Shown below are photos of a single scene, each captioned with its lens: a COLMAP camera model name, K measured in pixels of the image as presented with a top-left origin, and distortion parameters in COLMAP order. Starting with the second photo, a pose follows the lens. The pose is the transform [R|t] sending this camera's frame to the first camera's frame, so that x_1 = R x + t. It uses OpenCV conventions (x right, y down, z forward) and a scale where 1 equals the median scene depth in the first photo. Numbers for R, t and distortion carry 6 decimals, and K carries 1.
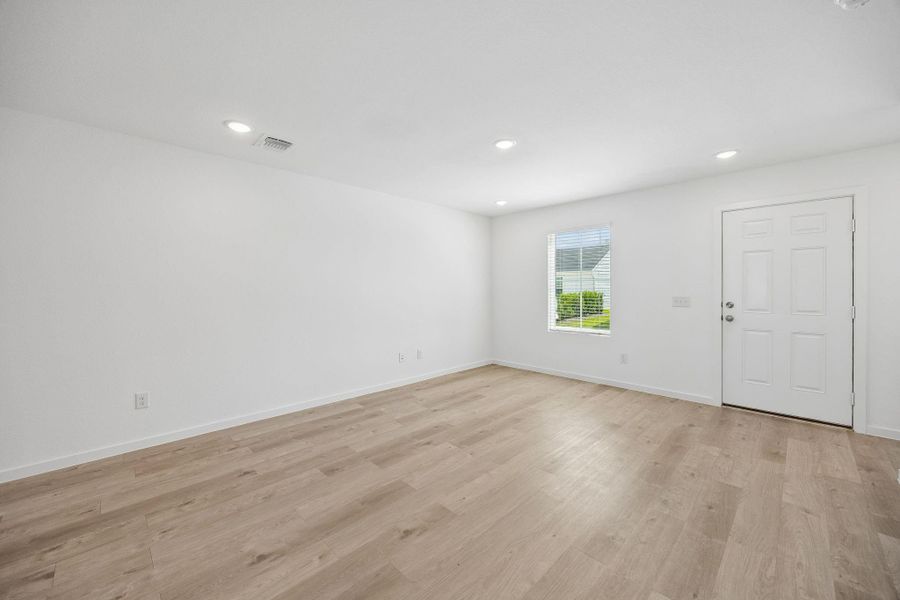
lens RADIAL K [[348.6, 0, 446.1], [0, 348.6, 289.3], [0, 0, 1]] dist [-0.000849, -0.000186]
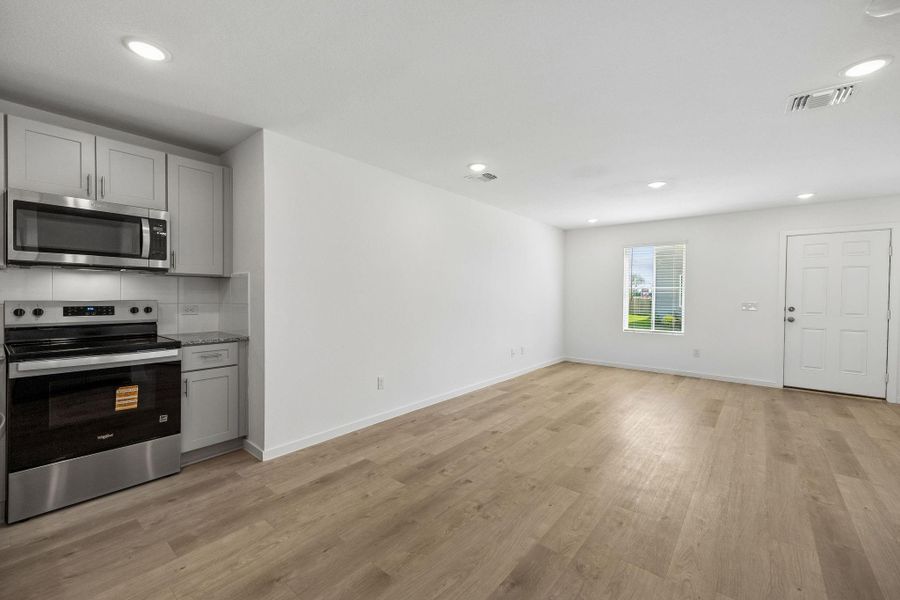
lens RADIAL K [[371.7, 0, 450.0], [0, 371.7, 300.0], [0, 0, 1]] dist [0.016061, -0.000345]
pose [[0.994627, 0.009109, 0.103122, -0.700338], [-0.010990, 0.999783, 0.017688, -0.000008], [-0.102938, -0.018726, 0.994511, -0.303618]]
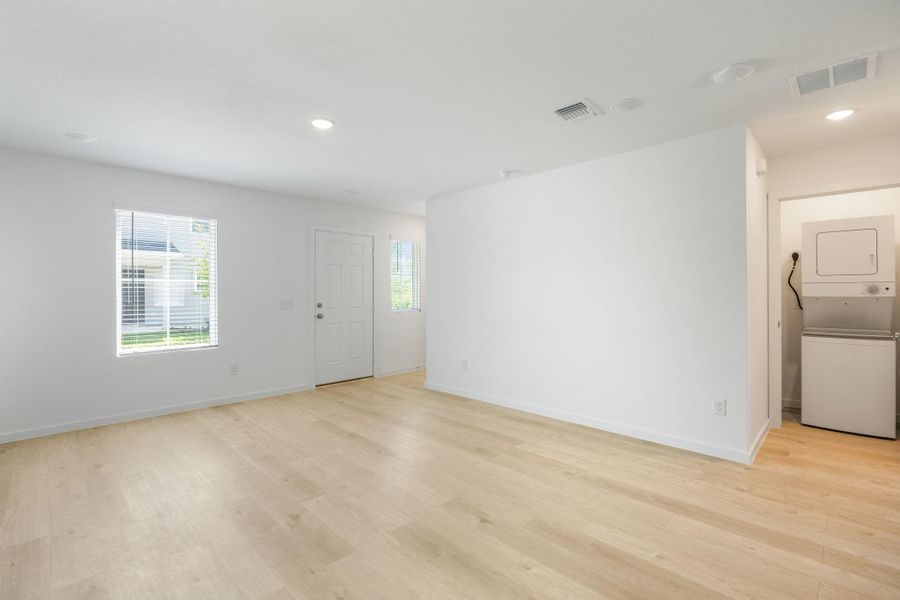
lens RADIAL K [[408.9, 0, 447.2], [0, 408.9, 293.9], [0, 0, 1]] dist [-0.008196, -0.000288]
pose [[-0.005824, -0.001287, 0.999982, -0.795229], [0.001441, 0.999998, 0.001295, 0.002595], [-0.999982, 0.001448, -0.005822, 0.656706]]
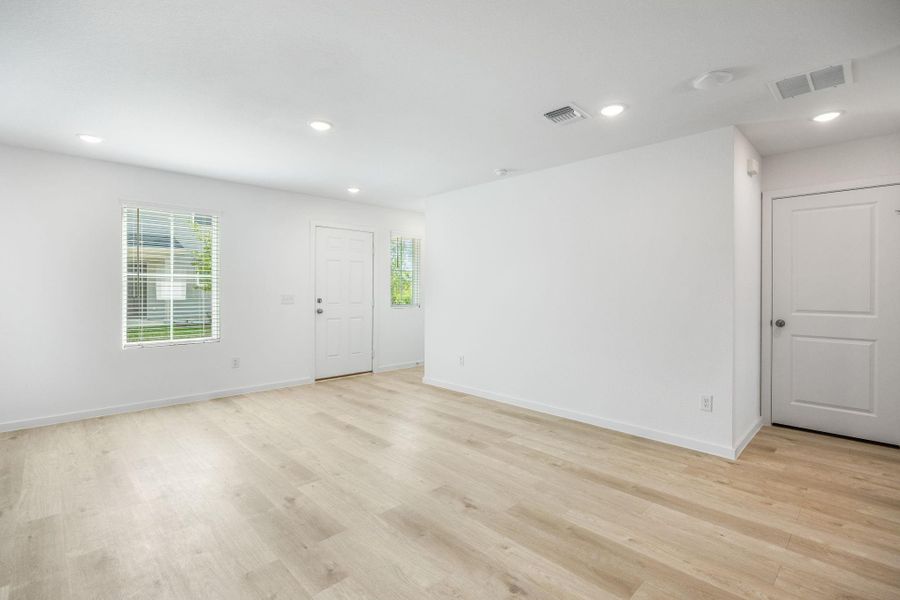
lens RADIAL K [[420.5, 0, 446.1], [0, 420.5, 290.8], [0, 0, 1]] dist [-0.004415, -0.000678]
pose [[0.012086, -0.003517, 0.999921, -0.857918], [-0.006047, 0.999975, 0.003591, 0.001358], [-0.999909, -0.006090, 0.012065, 0.622736]]
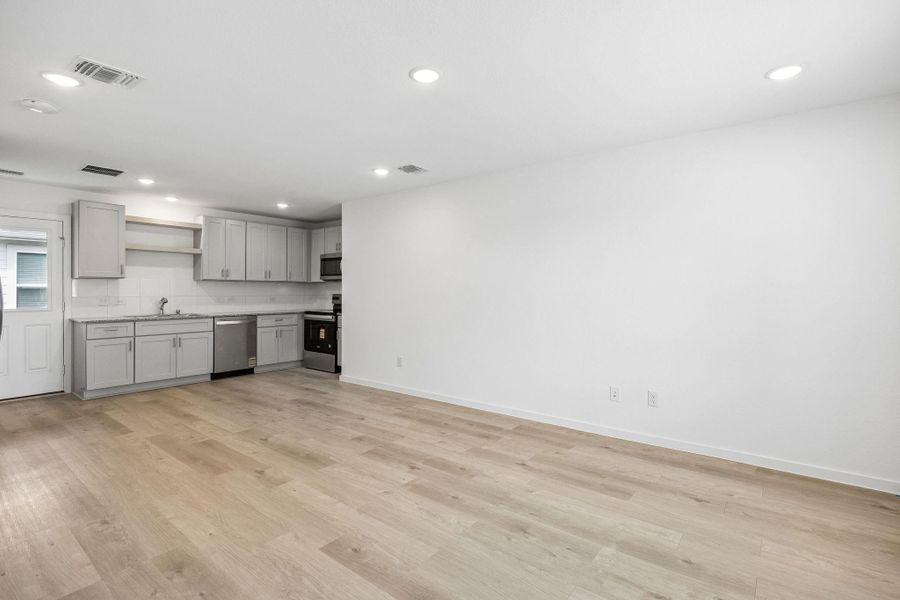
lens RADIAL K [[420.5, 0, 446.1], [0, 420.5, 290.8], [0, 0, 1]] dist [-0.004415, -0.000678]
pose [[0.127511, 0.002327, -0.991834, 0.929586], [0.000334, 0.999997, 0.002390, -0.001938], [0.991837, -0.000636, 0.127510, 0.882577]]
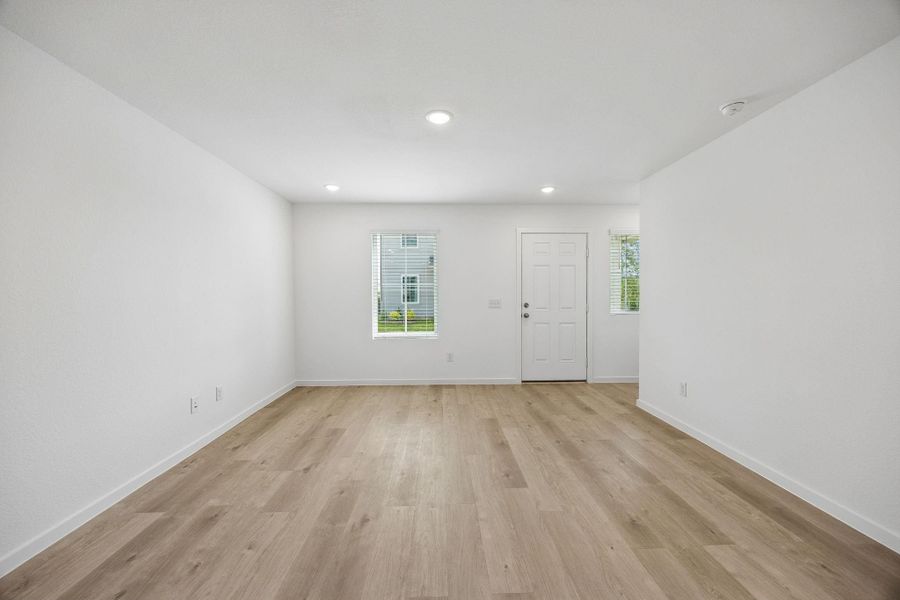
lens RADIAL K [[342.5, 0, 450.0], [0, 342.5, 300.0], [0, 0, 1]] dist [-0.001201, 0.000007]
pose [[0.678465, -0.014311, 0.734494, -0.393542], [0.001587, 0.999836, 0.018016, 0.001609], [-0.734631, -0.011058, 0.678376, 0.402401]]
